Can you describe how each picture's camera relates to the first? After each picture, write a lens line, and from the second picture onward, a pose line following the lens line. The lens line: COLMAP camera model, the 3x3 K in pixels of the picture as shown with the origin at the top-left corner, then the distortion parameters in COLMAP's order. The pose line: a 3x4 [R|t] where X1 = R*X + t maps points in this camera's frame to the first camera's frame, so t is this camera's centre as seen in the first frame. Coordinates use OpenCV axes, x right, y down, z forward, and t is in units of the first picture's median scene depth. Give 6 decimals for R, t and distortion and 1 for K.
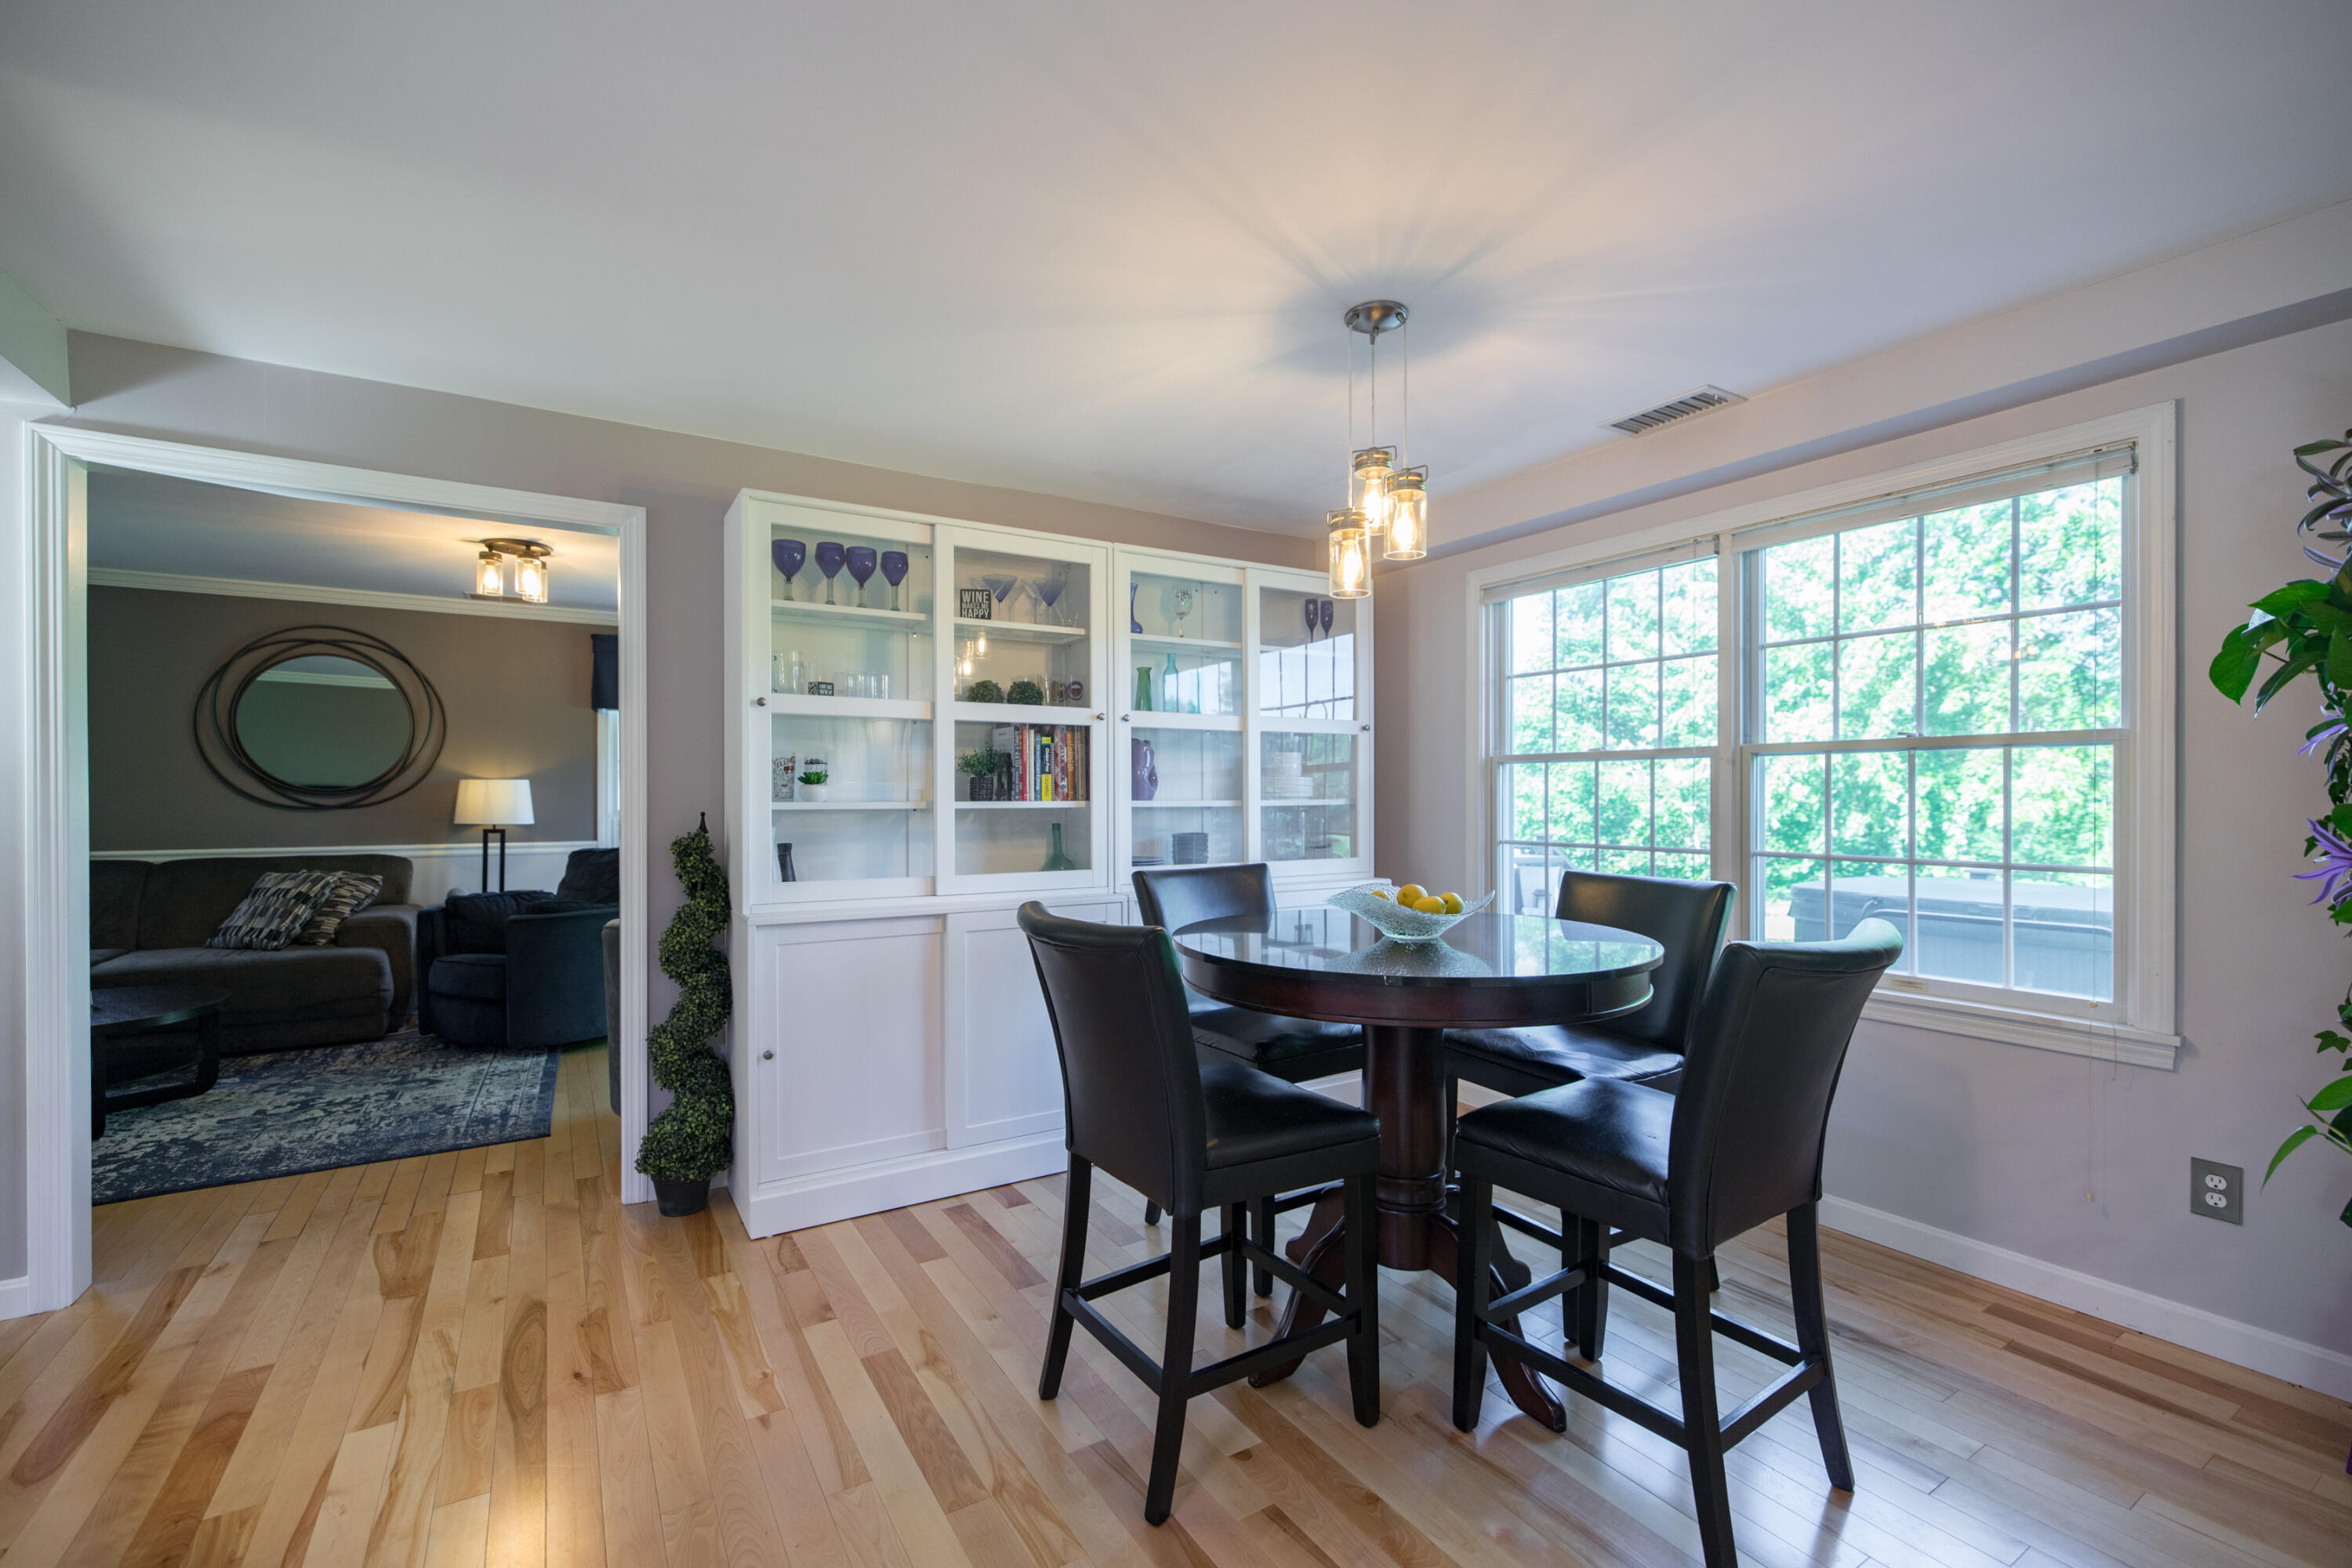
lens RADIAL K [[1006.8, 0, 1171.5], [0, 1006.8, 793.6], [0, 0, 1]] dist [0.001656, 0.000079]
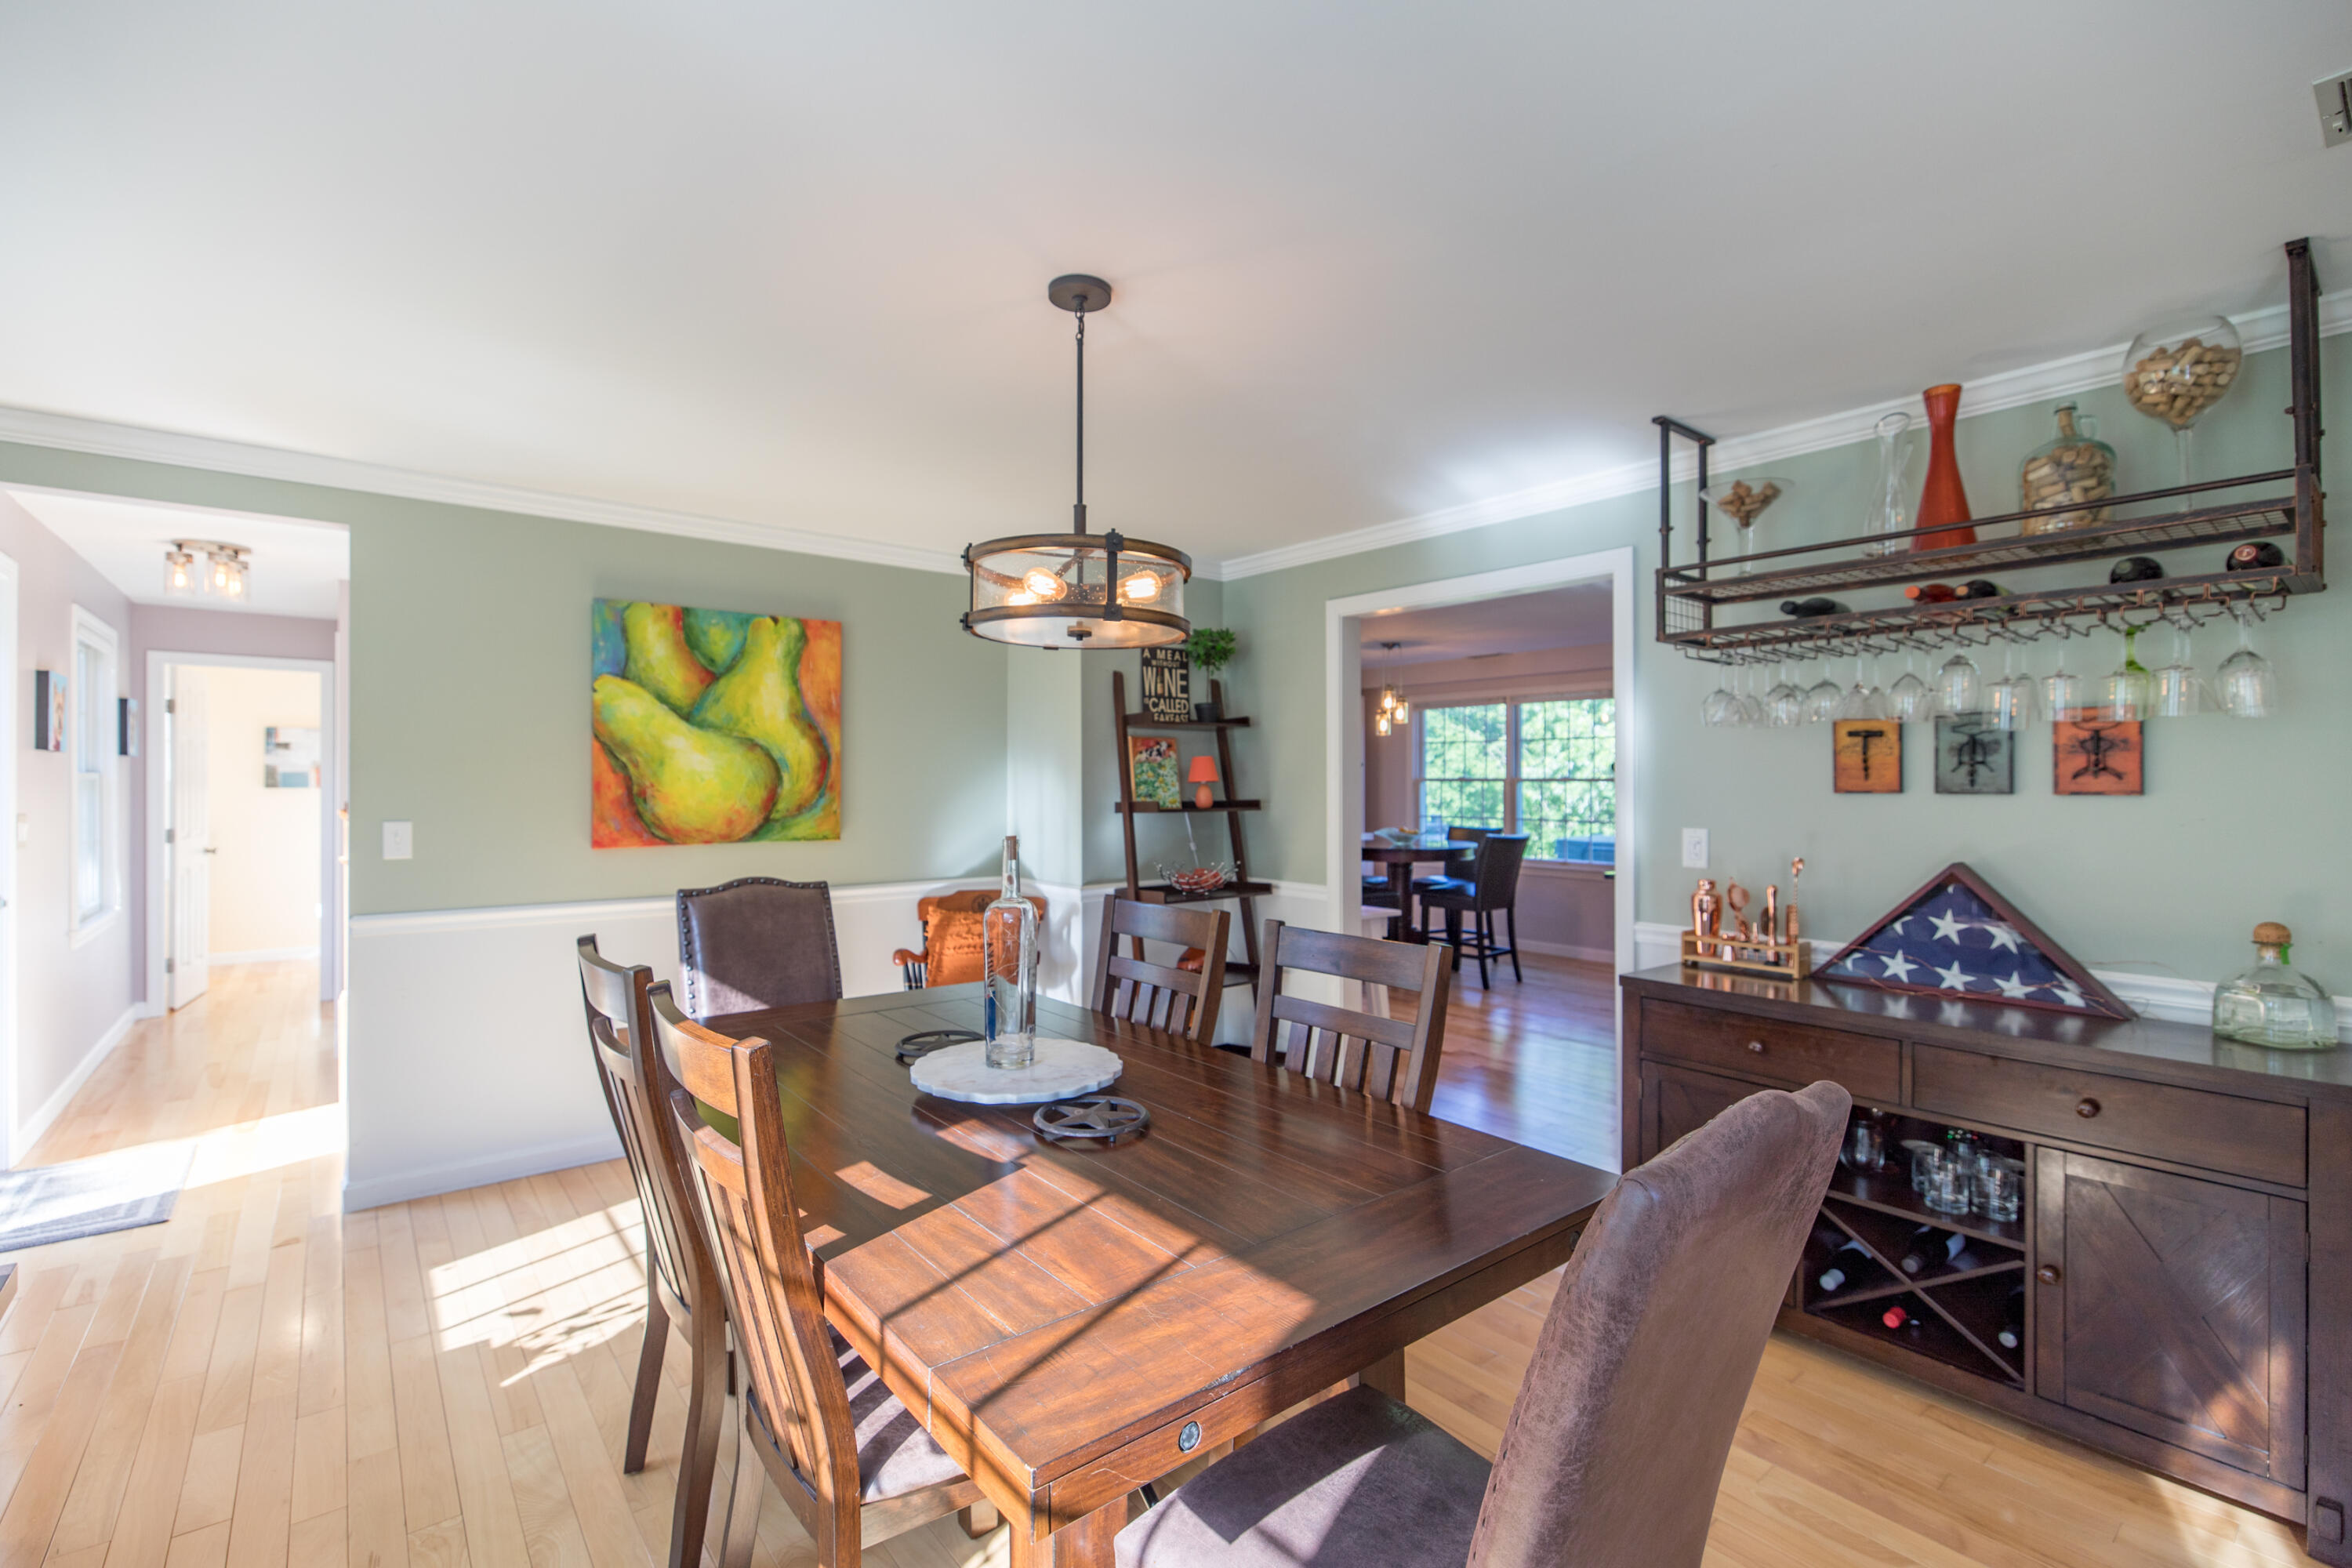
lens RADIAL K [[1006.8, 0, 1180.9], [0, 1006.8, 776.3], [0, 0, 1]] dist [0.001656, 0.000079]
pose [[0.992341, 0.001901, 0.123518, -0.635534], [-0.001666, 0.999997, -0.002005, -0.049902], [-0.123521, 0.001784, 0.992340, -1.538708]]
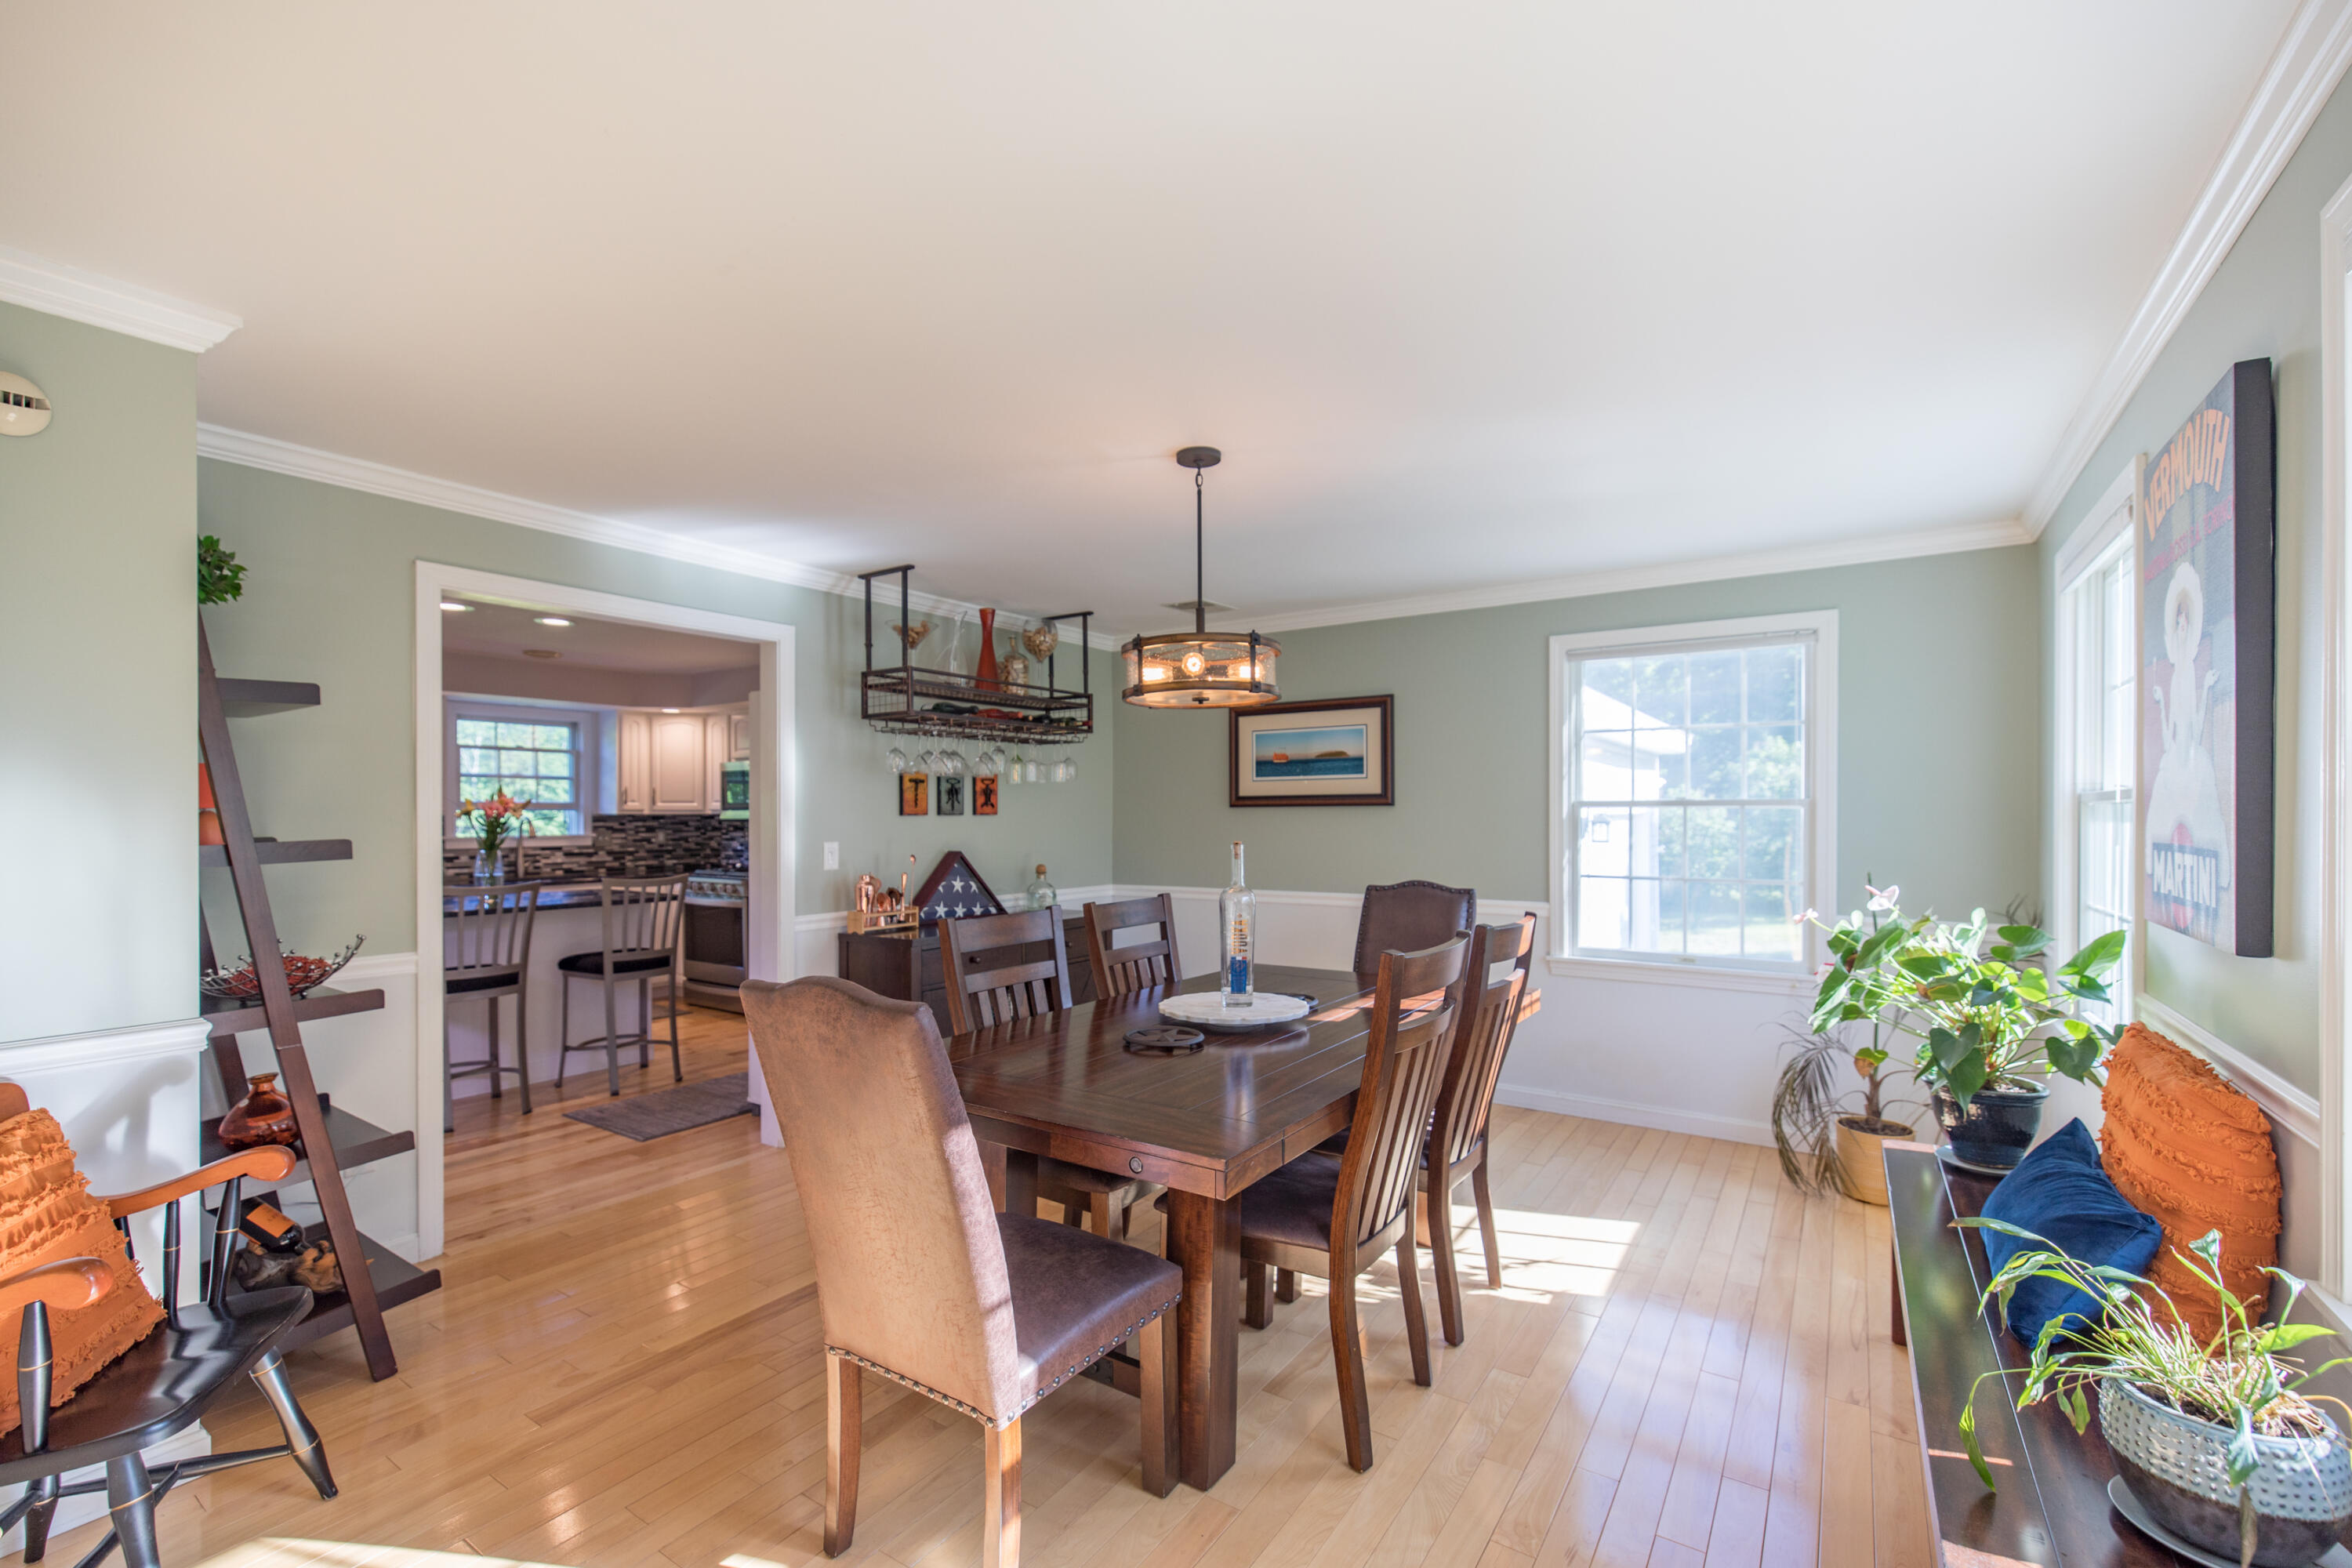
lens RADIAL K [[1006.8, 0, 1171.0], [0, 1006.8, 809.2], [0, 0, 1]] dist [0.001656, 0.000079]
pose [[-0.393802, 0.006033, 0.919176, -1.473658], [0.002598, 0.999982, -0.005450, -0.037761], [-0.919192, 0.000242, -0.393810, -0.500438]]
